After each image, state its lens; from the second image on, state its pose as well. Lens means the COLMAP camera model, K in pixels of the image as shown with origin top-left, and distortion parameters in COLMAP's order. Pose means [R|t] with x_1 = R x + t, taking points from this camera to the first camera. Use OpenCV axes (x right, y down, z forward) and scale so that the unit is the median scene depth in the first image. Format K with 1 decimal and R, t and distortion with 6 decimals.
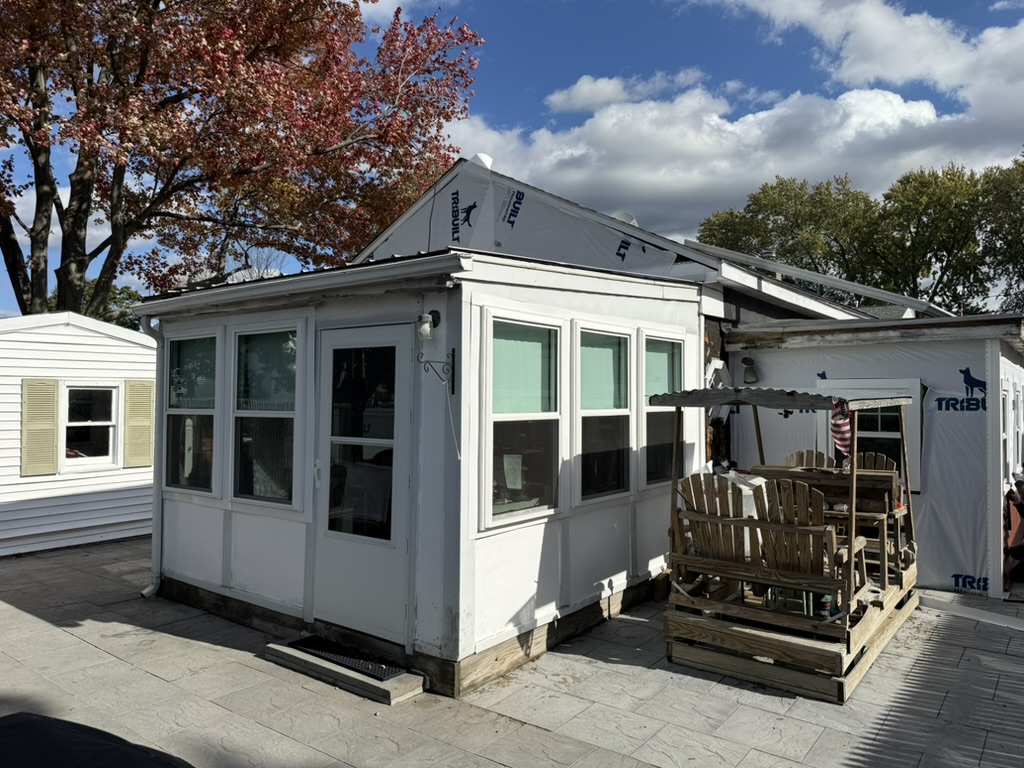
lens RADIAL K [[724.0, 0, 505.5], [0, 724.0, 384.4], [0, 0, 1]] dist [-0.005143, 0.004993]
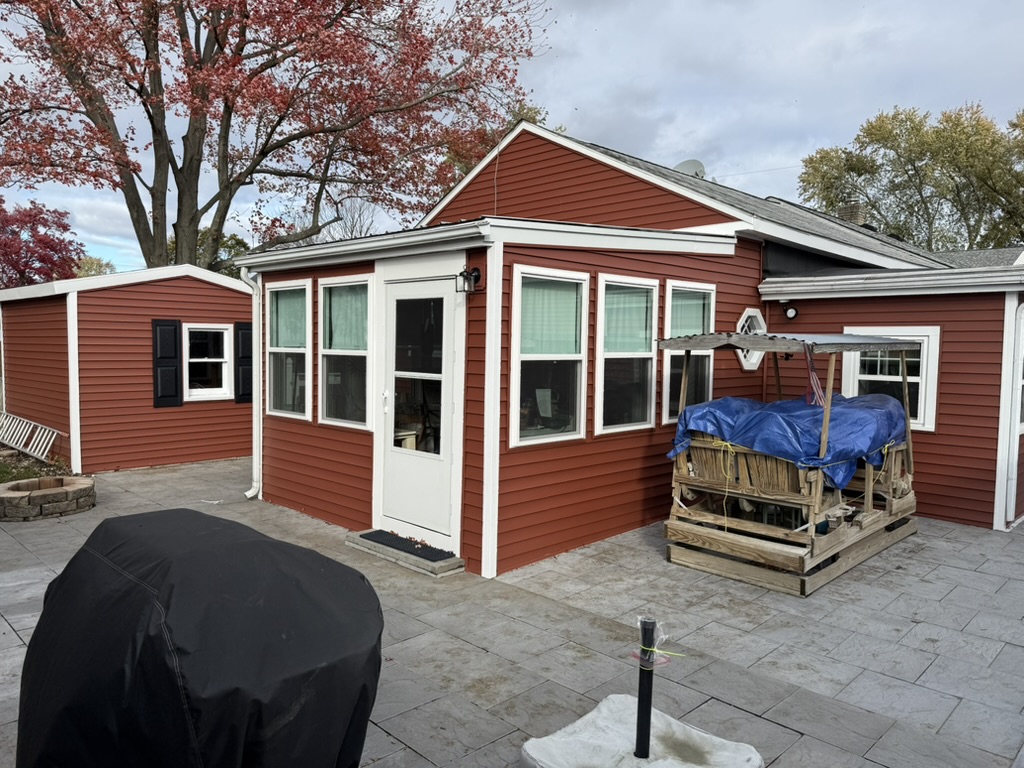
lens RADIAL K [[724.0, 0, 517.1], [0, 724.0, 383.3], [0, 0, 1]] dist [-0.005143, 0.004993]
pose [[0.993525, 0.014524, -0.112683, 0.098533], [-0.005778, 0.996971, 0.077559, -0.003812], [0.113468, -0.076406, 0.990599, -0.181819]]
